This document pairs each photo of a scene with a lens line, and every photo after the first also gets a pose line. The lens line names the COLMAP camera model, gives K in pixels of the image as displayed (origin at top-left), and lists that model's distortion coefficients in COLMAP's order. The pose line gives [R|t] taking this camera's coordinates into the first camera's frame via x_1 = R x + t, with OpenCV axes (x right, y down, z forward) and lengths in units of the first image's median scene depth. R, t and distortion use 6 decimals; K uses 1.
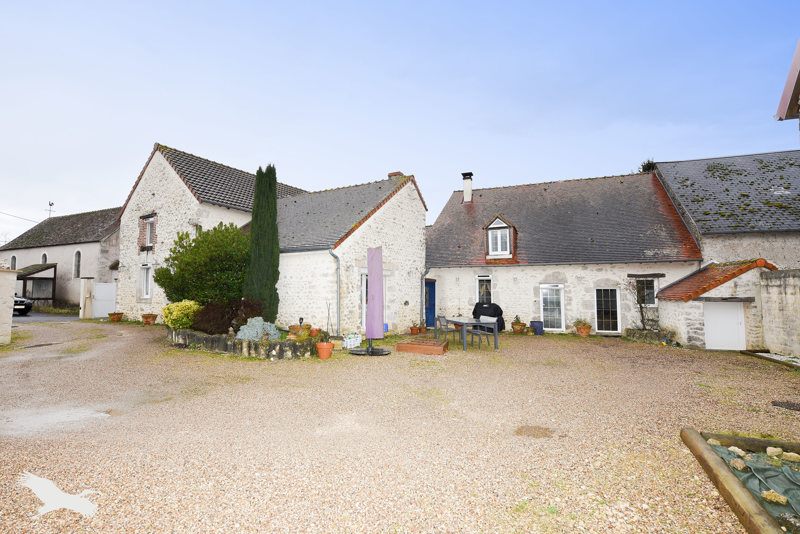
lens RADIAL K [[387.3, 0, 400.0], [0, 387.3, 267.0], [0, 0, 1]] dist [-0.001486, -0.000106]
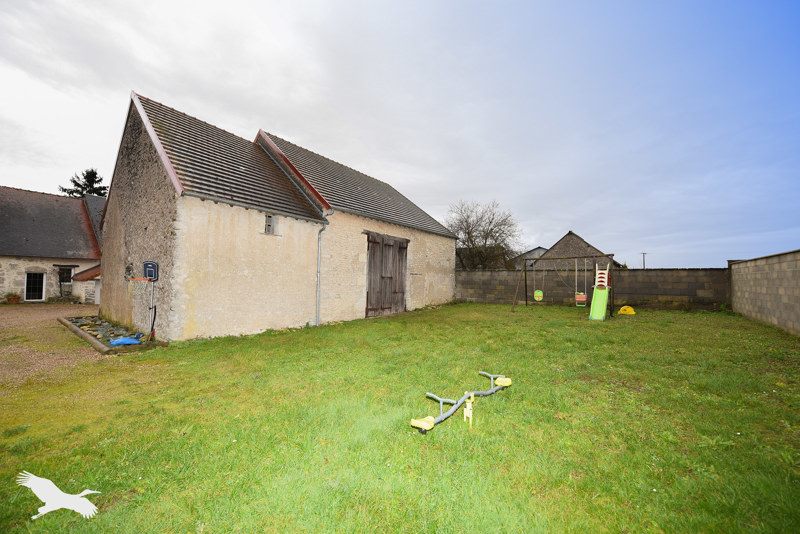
lens RADIAL K [[316.6, 0, 400.0], [0, 316.6, 267.0], [0, 0, 1]] dist [-0.022647, 0.000153]
pose [[0.210088, 0.042324, 0.976766, -0.386110], [-0.080170, 0.996444, -0.025933, -0.056526], [-0.974390, -0.072859, 0.212734, -0.728858]]
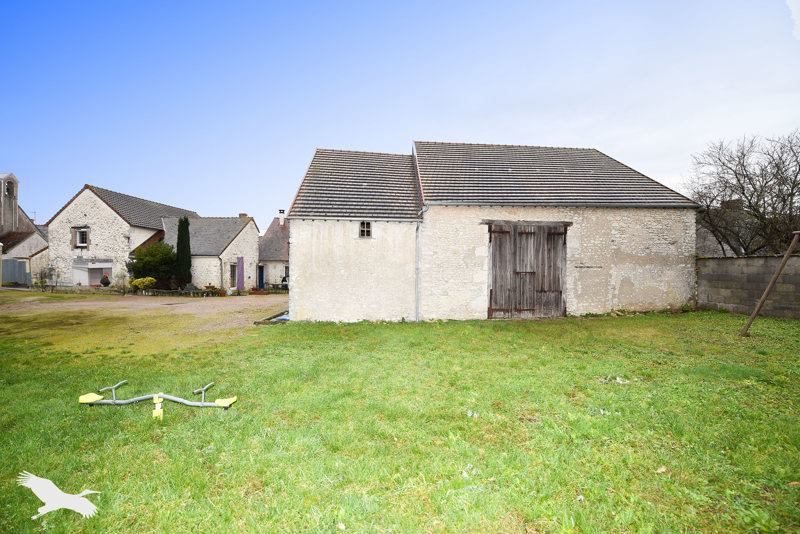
lens RADIAL K [[316.6, 0, 400.0], [0, 316.6, 267.0], [0, 0, 1]] dist [-0.022647, 0.000153]
pose [[0.876586, 0.001571, 0.481243, -0.100879], [-0.031321, 0.998061, 0.053793, -0.094286], [-0.480225, -0.062228, 0.874935, -1.034213]]
